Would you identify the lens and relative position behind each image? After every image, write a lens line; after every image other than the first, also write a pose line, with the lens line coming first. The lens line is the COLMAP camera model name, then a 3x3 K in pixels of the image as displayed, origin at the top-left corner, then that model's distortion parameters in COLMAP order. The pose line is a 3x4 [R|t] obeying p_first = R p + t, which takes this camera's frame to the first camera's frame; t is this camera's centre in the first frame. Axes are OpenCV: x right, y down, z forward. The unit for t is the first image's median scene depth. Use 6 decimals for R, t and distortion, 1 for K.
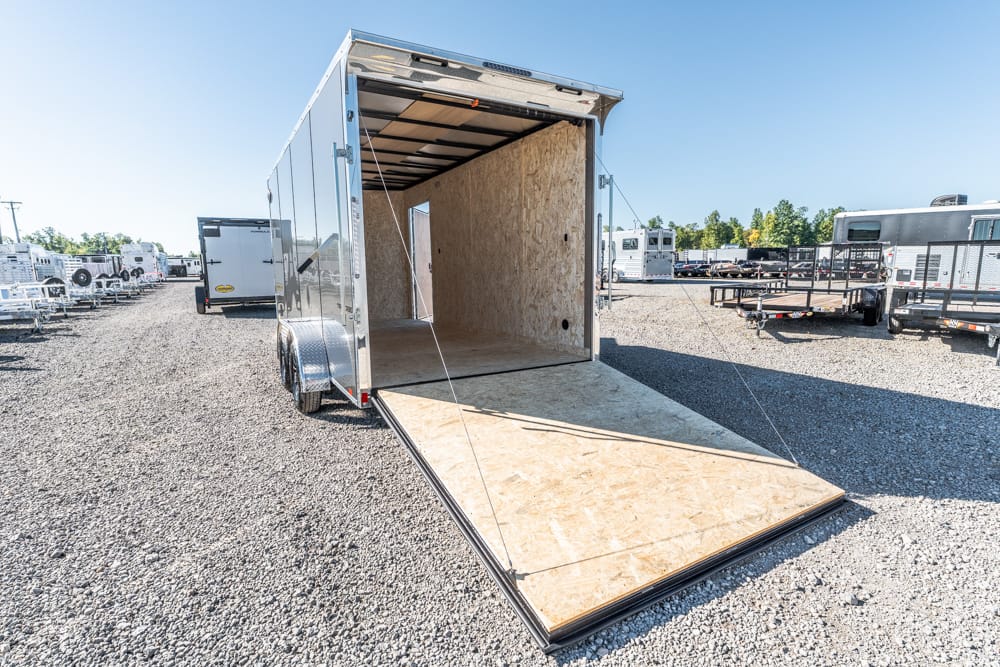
lens RADIAL K [[475.9, 0, 500.0], [0, 475.9, 333.5], [0, 0, 1]] dist [0.000098, 0.000091]
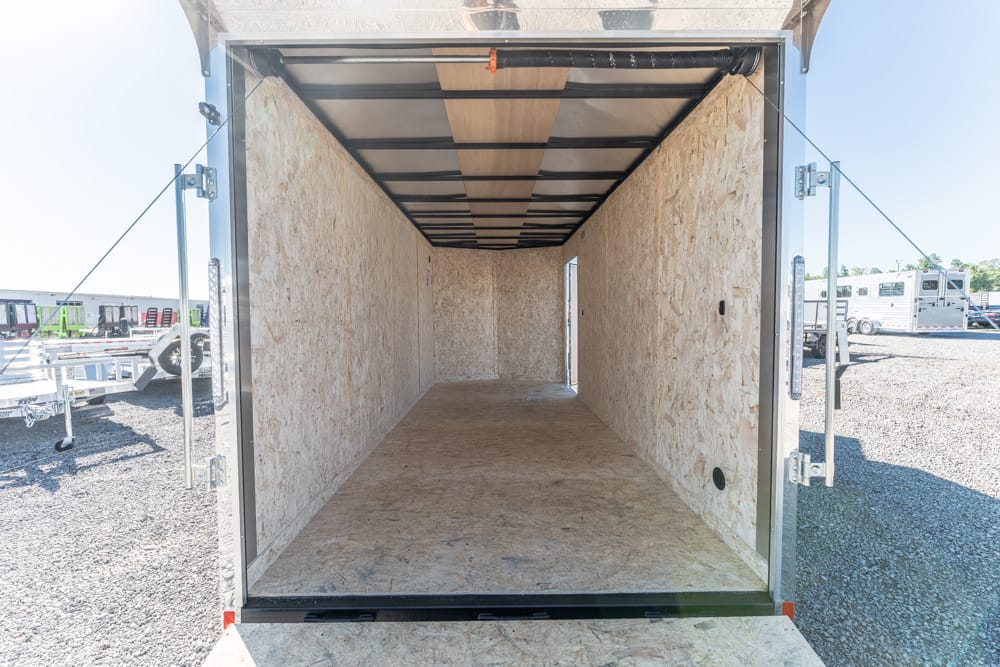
lens RADIAL K [[398.5, 0, 496.1], [0, 398.5, 332.9], [0, 0, 1]] dist [-0.001921, -0.000231]
pose [[0.869640, 0.028380, -0.492869, 0.130970], [-0.070378, 0.995277, -0.066868, -0.122722], [0.488643, 0.092838, 0.867530, 0.491549]]
